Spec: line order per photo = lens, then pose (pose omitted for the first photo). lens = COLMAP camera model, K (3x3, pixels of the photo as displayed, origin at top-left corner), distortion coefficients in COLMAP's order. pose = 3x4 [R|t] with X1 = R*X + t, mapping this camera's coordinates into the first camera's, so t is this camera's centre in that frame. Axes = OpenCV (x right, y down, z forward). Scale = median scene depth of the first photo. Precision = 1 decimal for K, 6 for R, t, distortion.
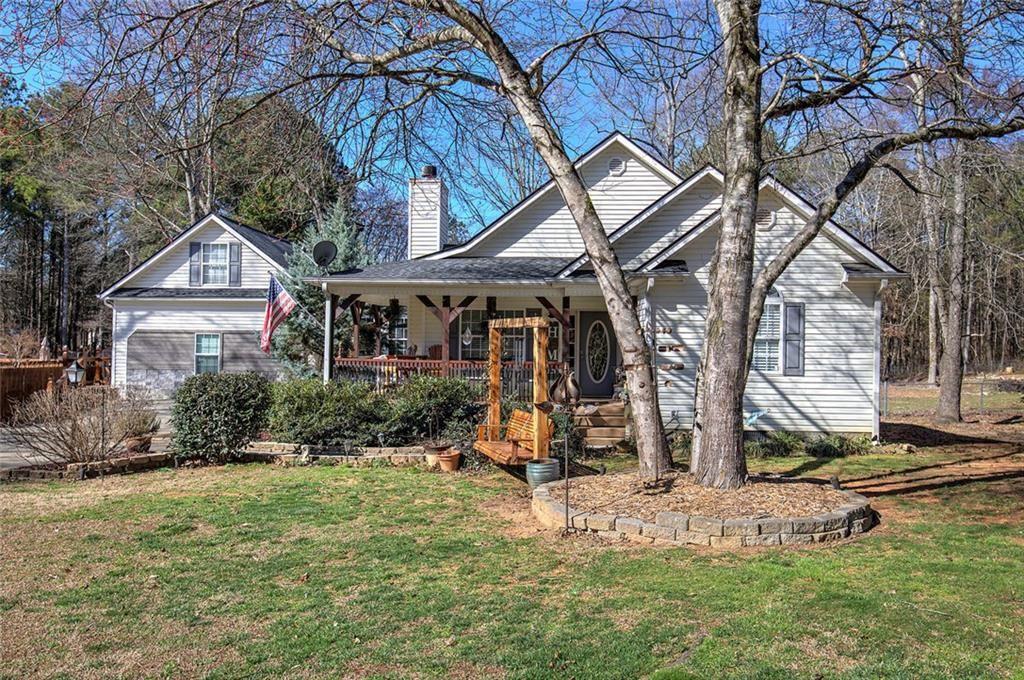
lens RADIAL K [[762.0, 0, 518.4], [0, 762.0, 336.7], [0, 0, 1]] dist [0.007582, -0.005220]
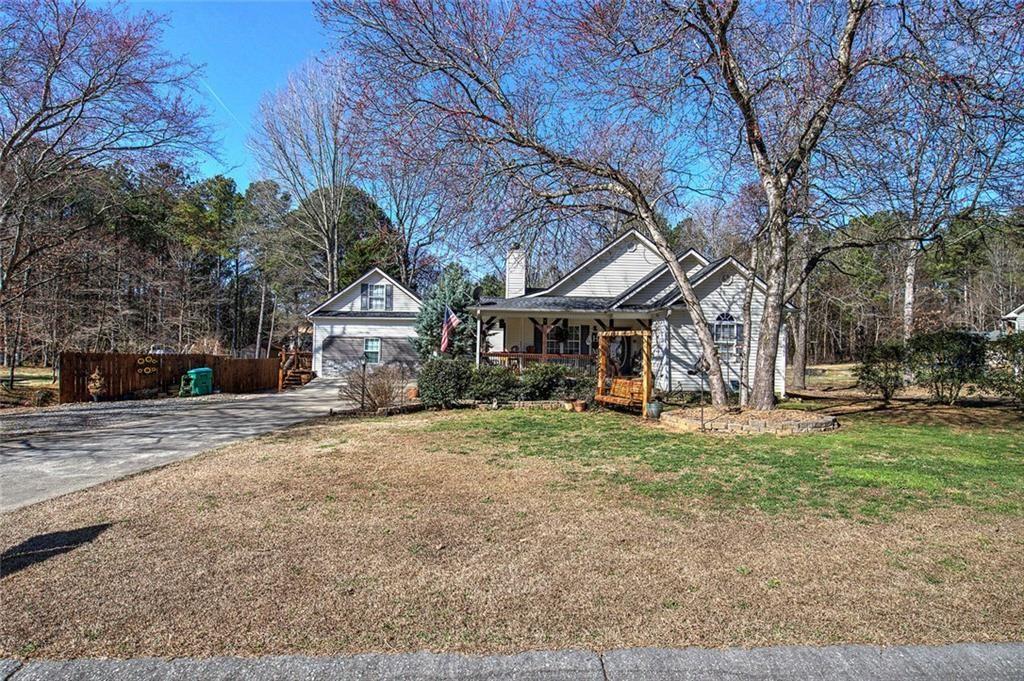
lens RADIAL K [[496.4, 0, 517.4], [0, 496.4, 344.4], [0, 0, 1]] dist [-0.001941, 0.001368]
pose [[0.996963, 0.006060, 0.077646, -0.287557], [-0.006342, 0.999974, 0.003379, 0.005311], [-0.077624, -0.003862, 0.996975, -0.182497]]
